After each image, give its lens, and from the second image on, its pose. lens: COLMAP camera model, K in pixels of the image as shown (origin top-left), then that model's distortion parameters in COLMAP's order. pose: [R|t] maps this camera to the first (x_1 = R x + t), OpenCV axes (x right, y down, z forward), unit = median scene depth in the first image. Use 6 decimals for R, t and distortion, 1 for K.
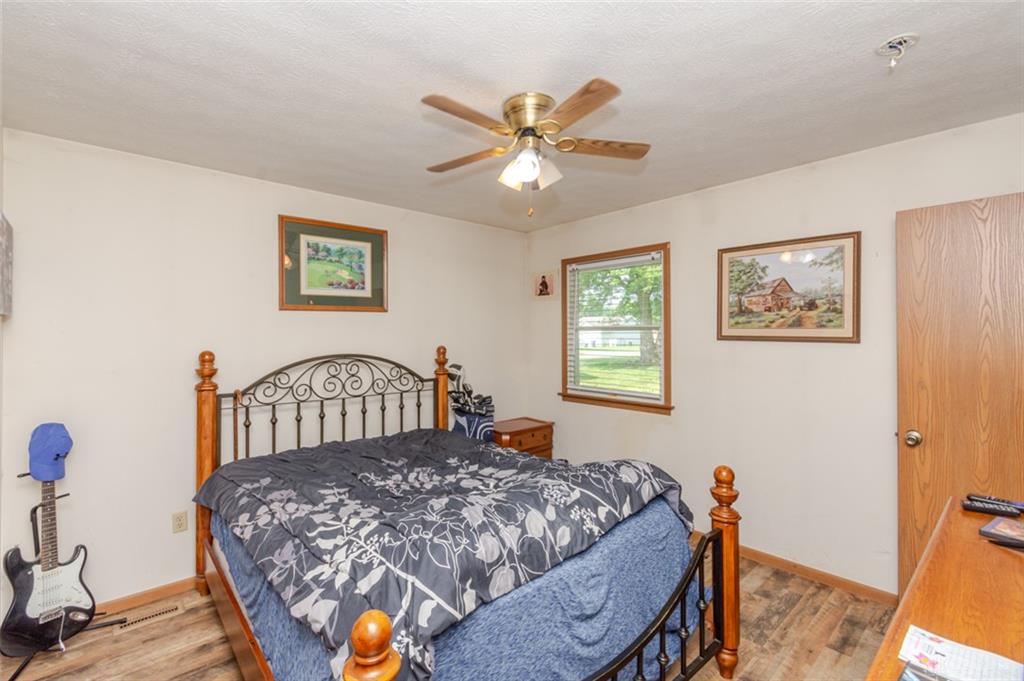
lens RADIAL K [[448.3, 0, 510.6], [0, 448.3, 344.3], [0, 0, 1]] dist [-0.002042, -0.000038]
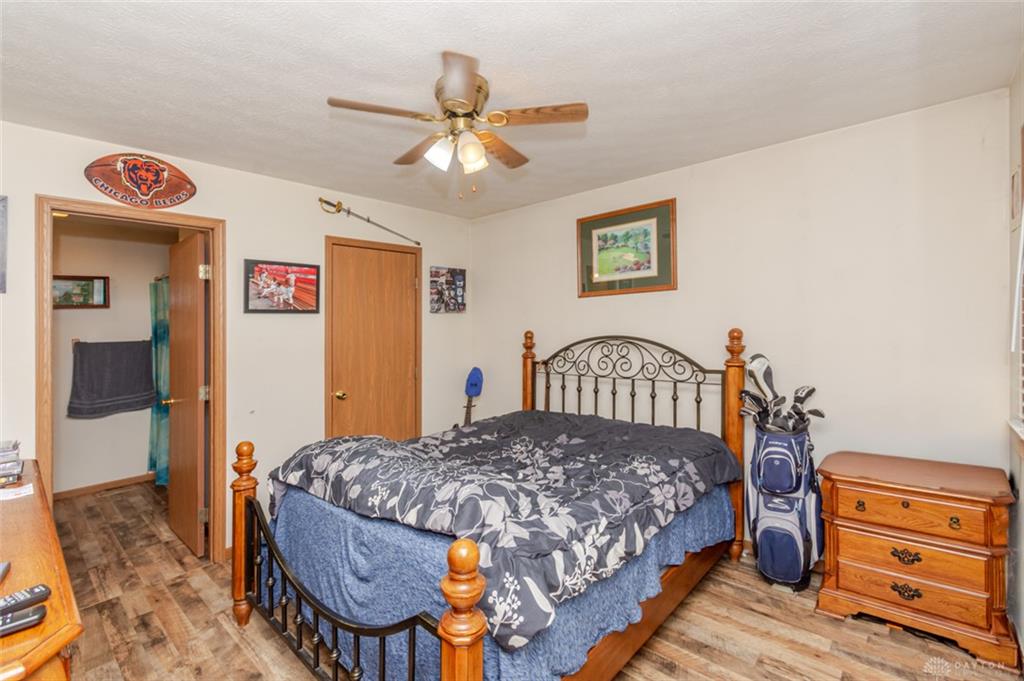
lens RADIAL K [[467.8, 0, 488.1], [0, 467.8, 319.0], [0, 0, 1]] dist [0.000110, 0.000011]
pose [[0.093029, -0.006540, -0.995642, 0.680525], [0.006483, 0.999961, -0.005963, -0.011803], [0.995642, -0.005901, 0.093068, 0.603177]]
